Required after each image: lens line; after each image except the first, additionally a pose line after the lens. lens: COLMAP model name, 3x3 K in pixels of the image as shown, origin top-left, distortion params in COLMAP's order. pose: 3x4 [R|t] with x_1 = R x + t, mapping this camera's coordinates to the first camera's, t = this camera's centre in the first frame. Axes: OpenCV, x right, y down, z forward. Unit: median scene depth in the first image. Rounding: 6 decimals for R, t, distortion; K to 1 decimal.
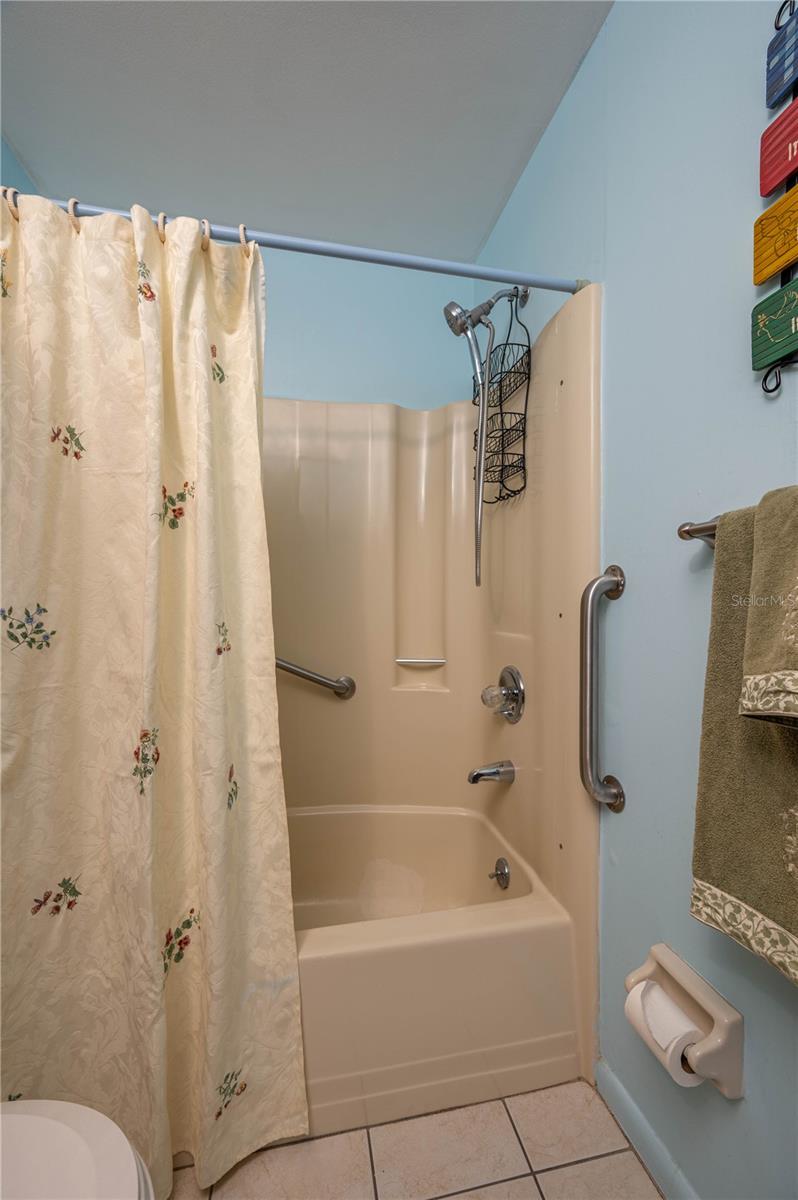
lens RADIAL K [[492.4, 0, 399.0], [0, 492.4, 600.0], [0, 0, 1]] dist [0.002068, 0.000188]
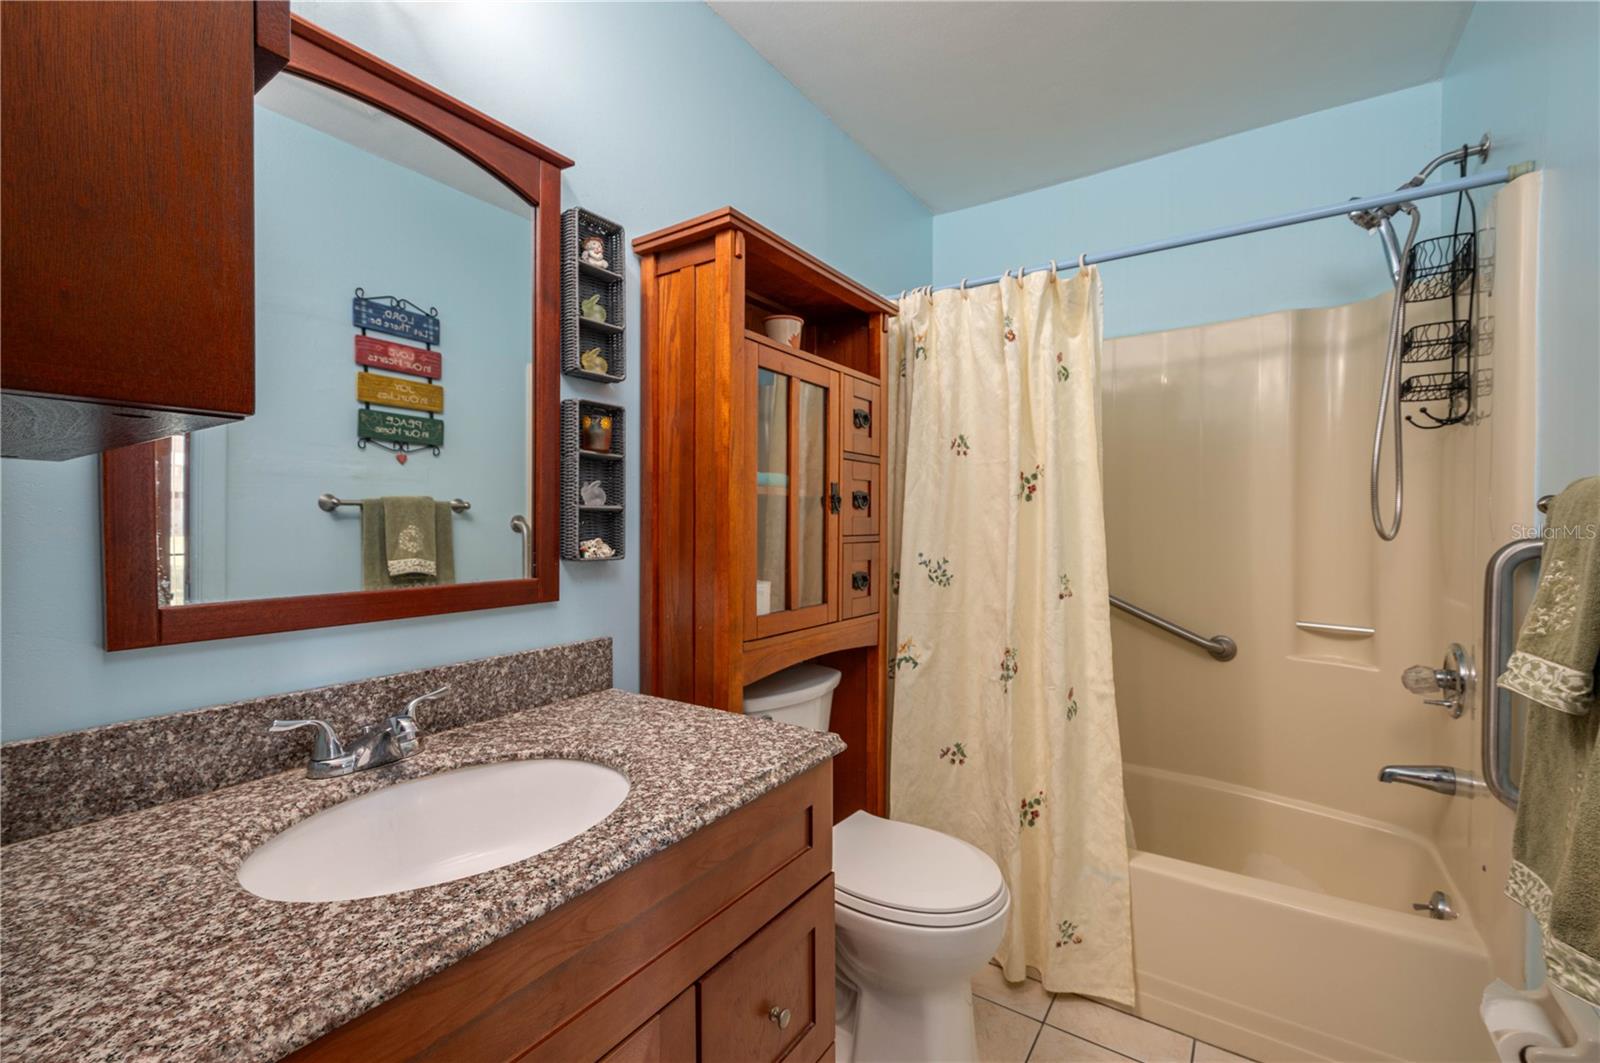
lens RADIAL K [[691.4, 0, 800.0], [0, 691.4, 531.5], [0, 0, 1]] dist [0.000587, 0.000303]
pose [[0.712825, 0.009207, -0.701281, 0.411614], [0.001781, 0.999887, 0.014938, -0.094378], [0.701339, -0.011897, 0.712728, -0.761706]]
